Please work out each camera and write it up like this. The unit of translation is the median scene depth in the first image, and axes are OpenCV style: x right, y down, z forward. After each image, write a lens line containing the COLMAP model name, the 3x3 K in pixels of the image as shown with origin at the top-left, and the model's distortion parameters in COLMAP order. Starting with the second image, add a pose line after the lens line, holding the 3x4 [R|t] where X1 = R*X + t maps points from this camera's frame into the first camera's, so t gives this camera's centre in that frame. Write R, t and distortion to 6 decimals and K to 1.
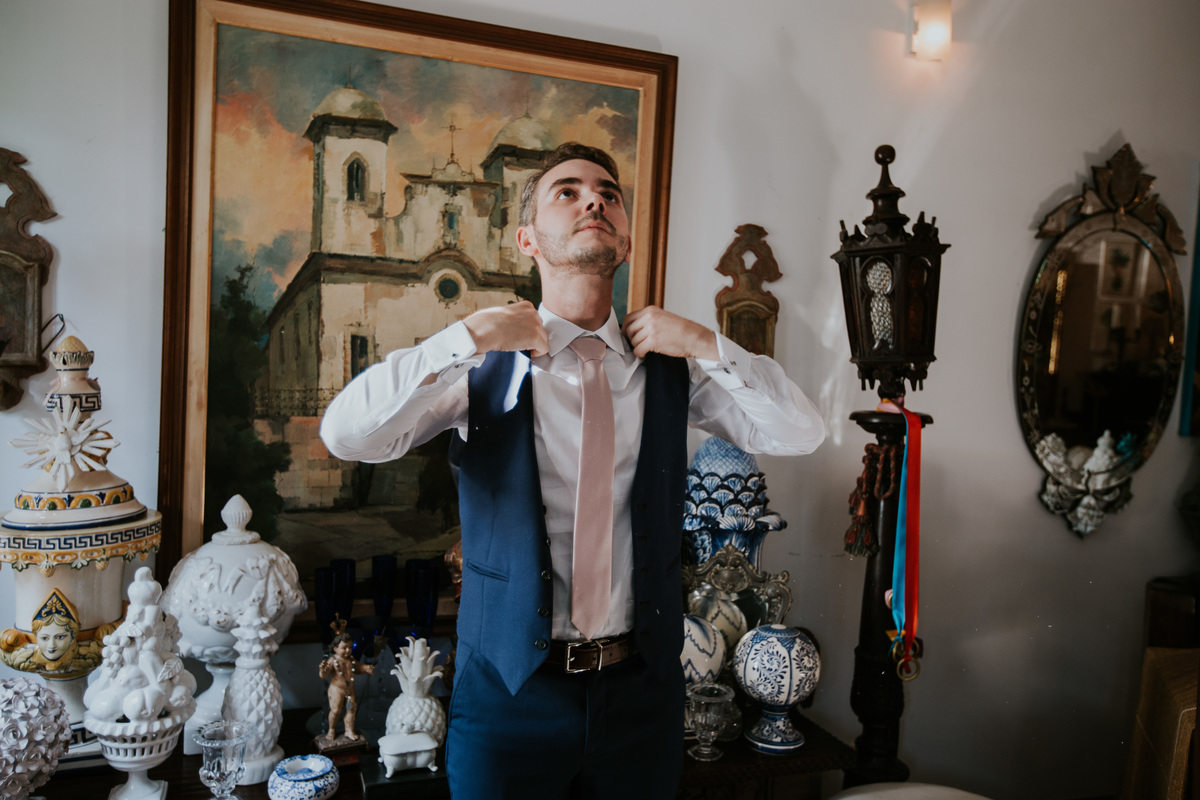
lens RADIAL K [[971.0, 0, 605.0], [0, 971.0, 399.1], [0, 0, 1]] dist [-0.010851, 0.077635]
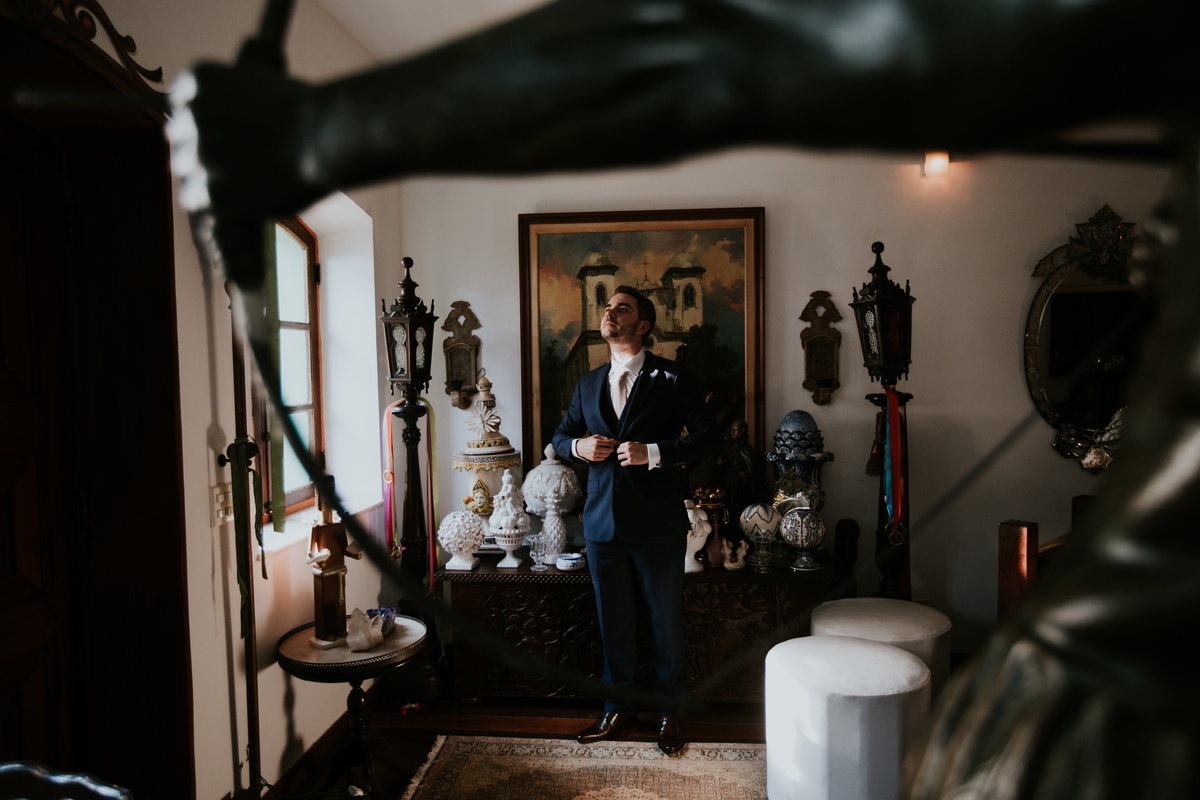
lens RADIAL K [[806.1, 0, 587.2], [0, 806.1, 395.6], [0, 0, 1]] dist [-0.026233, 0.014434]
pose [[0.891051, -0.044858, -0.451681, 0.496455], [0.037332, 0.998976, -0.025564, 0.035978], [0.452365, 0.005917, 0.891813, -0.568880]]
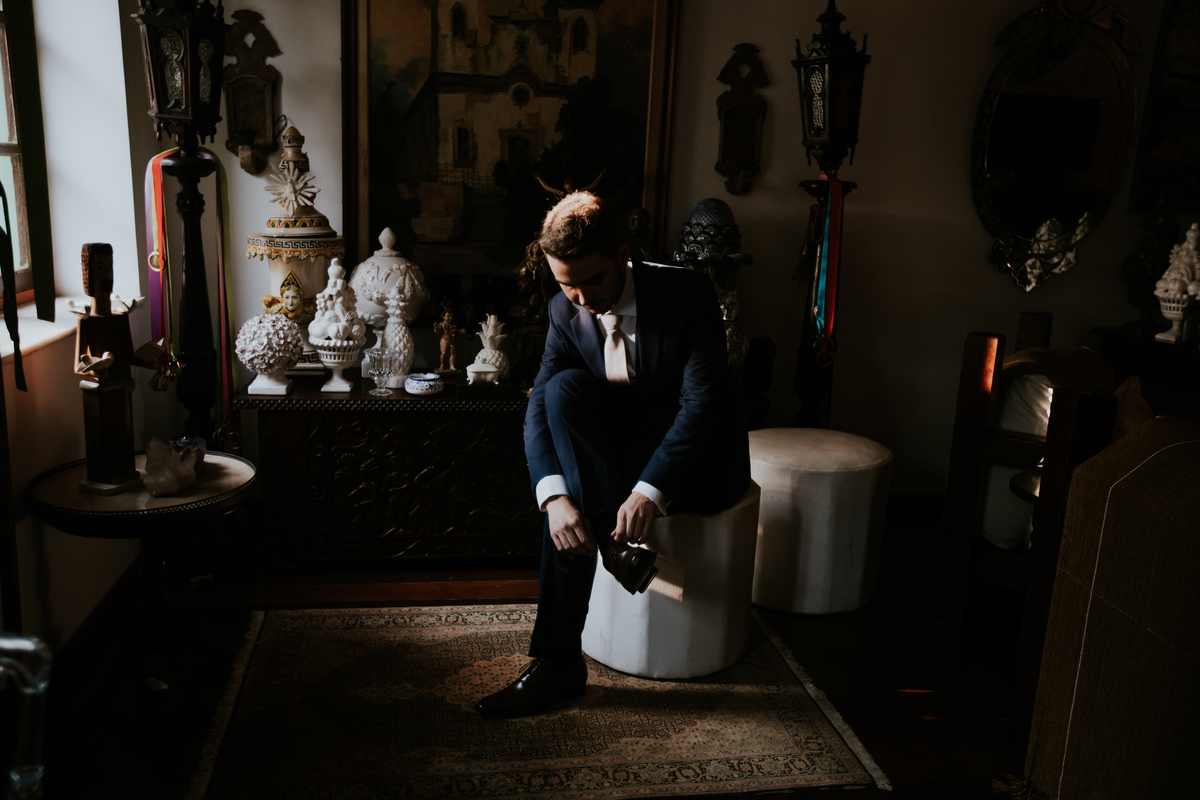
lens RADIAL K [[1034.7, 0, 597.1], [0, 1034.7, 396.8], [0, 0, 1]] dist [0.006718, 0.062426]
pose [[0.979896, 0.038572, -0.195746, 0.292261], [-0.007671, 0.987692, 0.156224, 0.096722], [0.199363, -0.151581, 0.968131, -0.604664]]
